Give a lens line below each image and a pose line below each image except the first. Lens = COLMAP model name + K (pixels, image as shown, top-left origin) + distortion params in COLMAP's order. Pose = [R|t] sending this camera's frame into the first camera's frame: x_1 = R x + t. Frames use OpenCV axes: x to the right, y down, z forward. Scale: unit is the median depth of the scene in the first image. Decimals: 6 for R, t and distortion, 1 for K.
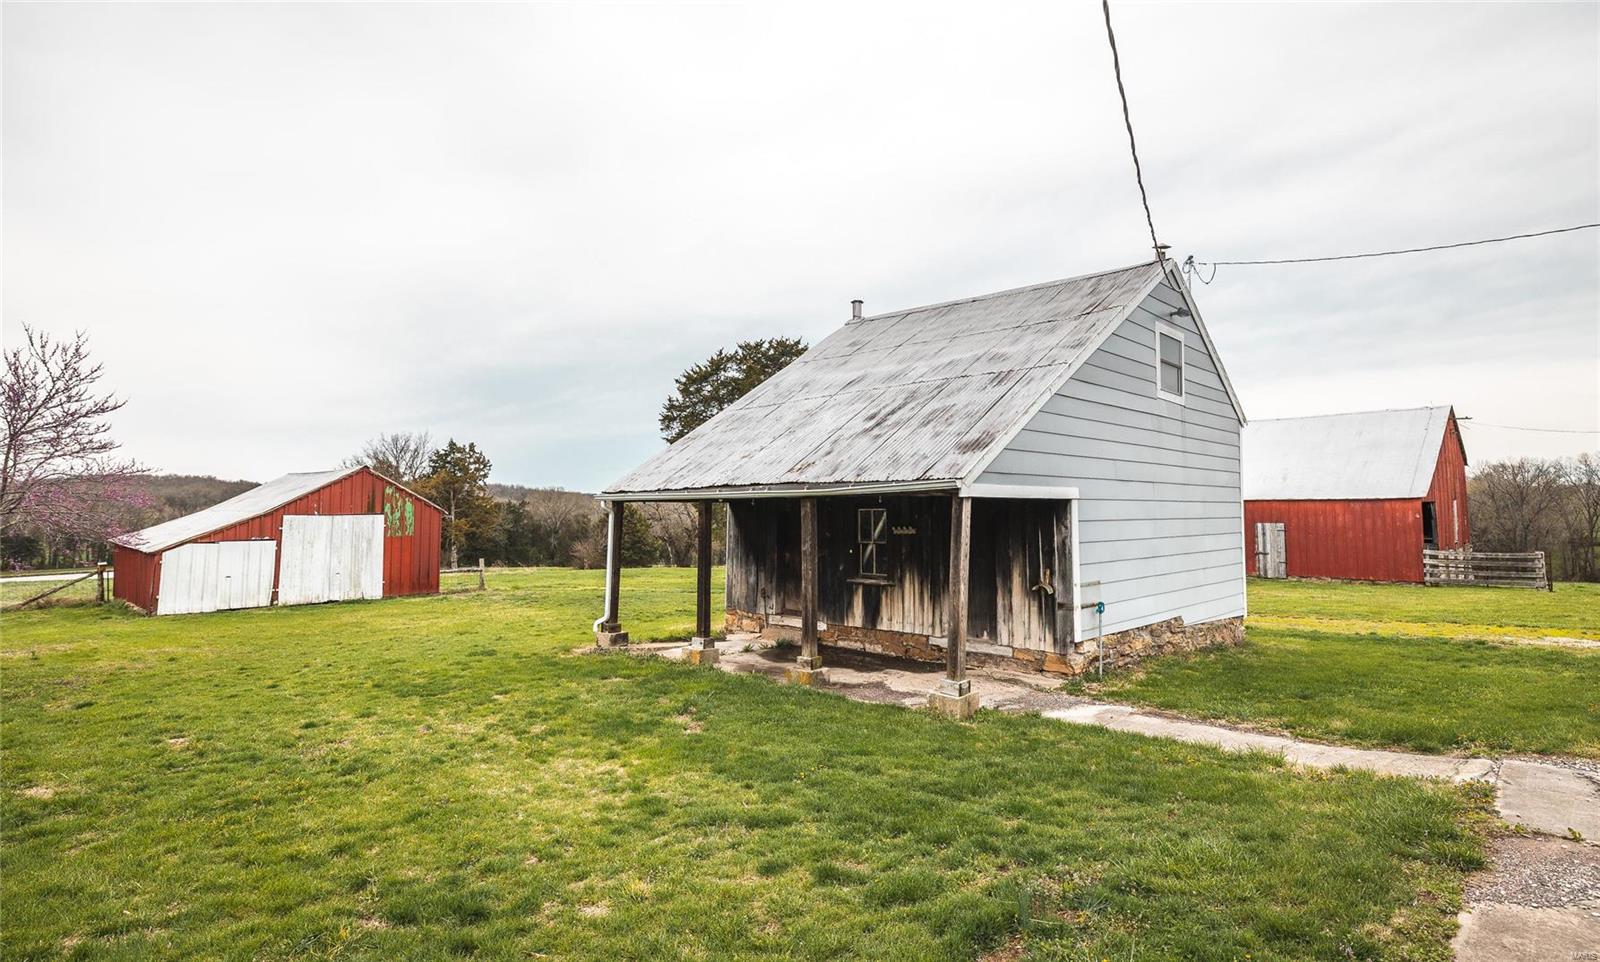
lens RADIAL K [[829.8, 0, 809.6], [0, 829.8, 437.5], [0, 0, 1]] dist [-0.000331, 0.000012]
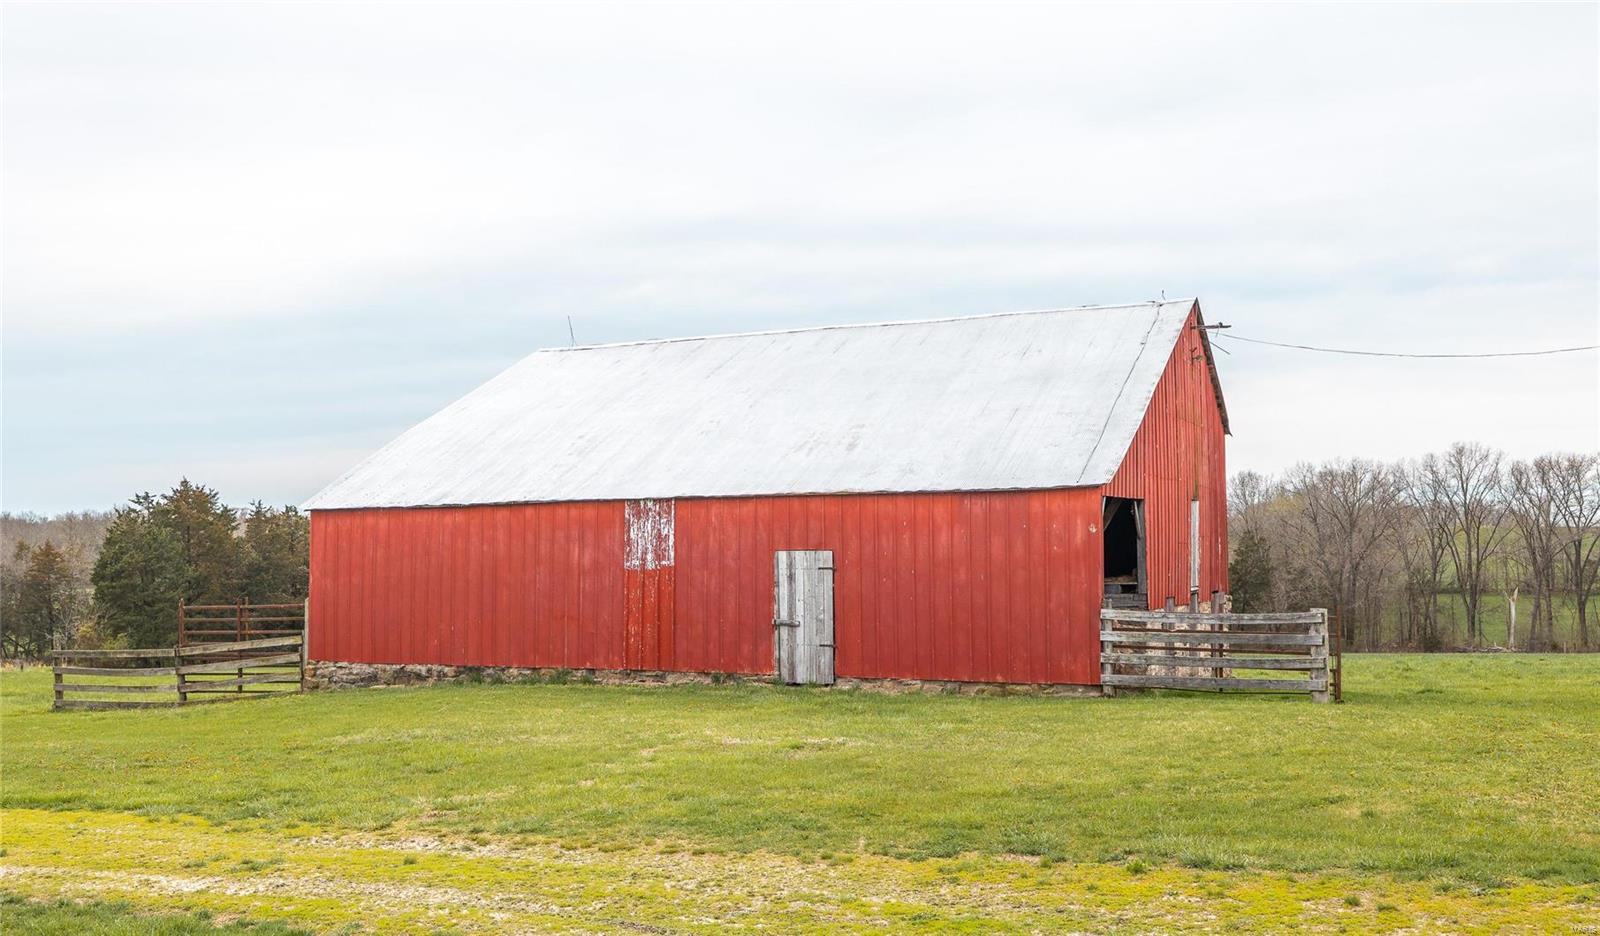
lens RADIAL K [[1572.3, 0, 800.4], [0, 1572.3, 469.2], [0, 0, 1]] dist [0.003502, 0.000000]
pose [[0.932277, 0.012161, 0.361540, 0.277771], [-0.026050, 0.999097, 0.033568, 0.037719], [-0.360805, -0.040713, 0.931752, 0.284518]]
